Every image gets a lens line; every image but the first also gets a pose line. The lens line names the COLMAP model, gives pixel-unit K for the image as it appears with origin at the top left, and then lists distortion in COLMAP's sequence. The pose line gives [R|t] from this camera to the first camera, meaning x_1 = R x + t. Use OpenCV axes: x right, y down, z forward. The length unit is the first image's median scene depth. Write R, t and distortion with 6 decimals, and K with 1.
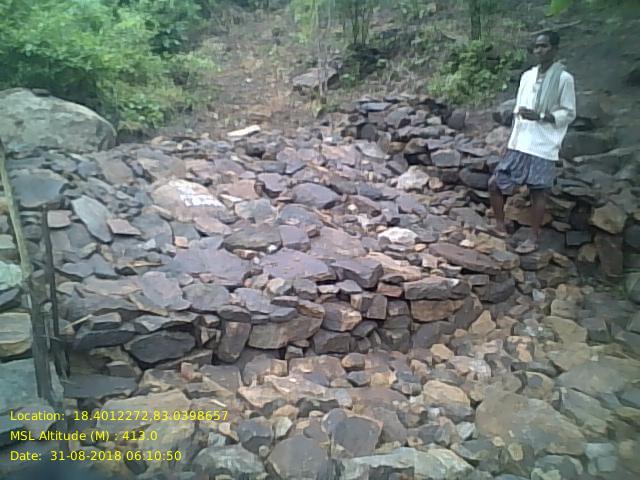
lens RADIAL K [[523.6, 0, 320.0], [0, 523.6, 240.0], [0, 0, 1]] dist [0.101326, -0.187972]
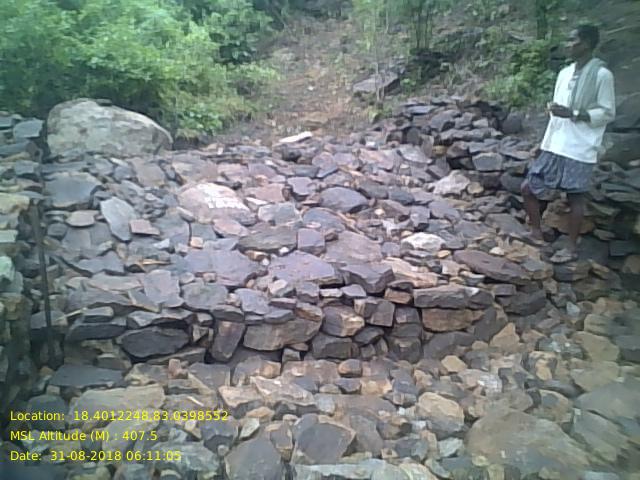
lens RADIAL K [[523.6, 0, 320.0], [0, 523.6, 240.0], [0, 0, 1]] dist [0.101326, -0.187972]
pose [[0.988432, 0.019545, -0.150402, 0.116014], [-0.021877, 0.999665, -0.013866, 0.007120], [0.150081, 0.016996, 0.988528, 0.019887]]
